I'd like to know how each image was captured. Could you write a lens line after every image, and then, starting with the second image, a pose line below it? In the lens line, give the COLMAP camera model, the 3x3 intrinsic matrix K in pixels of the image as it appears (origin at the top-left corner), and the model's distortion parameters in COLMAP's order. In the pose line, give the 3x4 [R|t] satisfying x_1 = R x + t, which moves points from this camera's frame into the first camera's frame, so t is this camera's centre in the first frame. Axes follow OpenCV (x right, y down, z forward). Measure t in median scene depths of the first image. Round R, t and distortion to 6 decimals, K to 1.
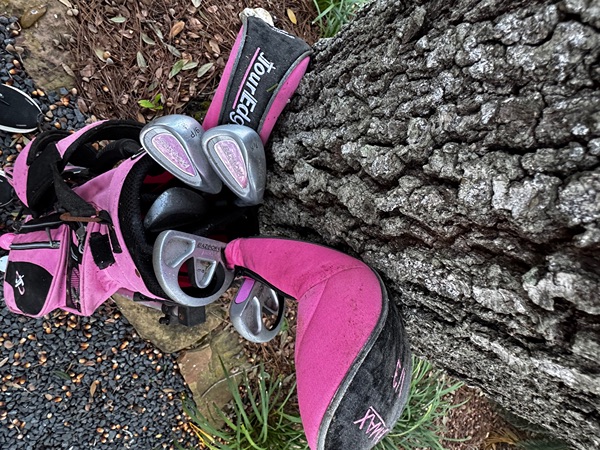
lens RADIAL K [[340.0, 0, 300.0], [0, 340.0, 225.0], [0, 0, 1]] dist [-0.001643, -0.000042]
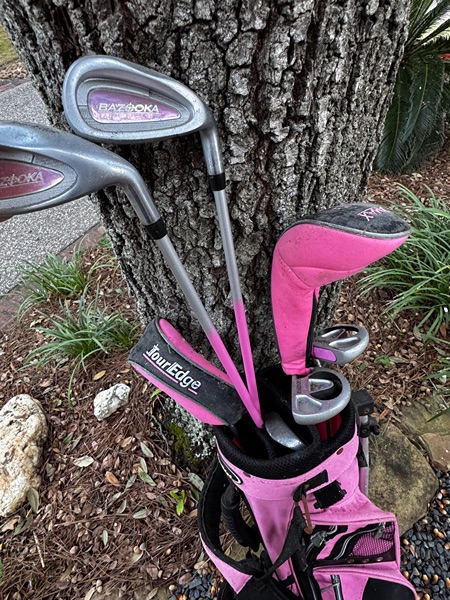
lens RADIAL K [[340.0, 0, 225.0], [0, 340.0, 300.0], [0, 0, 1]] dist [-0.001643, -0.000042]
pose [[-0.086542, -0.968473, 0.233603, -0.096605], [0.981904, -0.122565, -0.144369, 0.003820], [0.168449, 0.216882, 0.961555, -0.110406]]
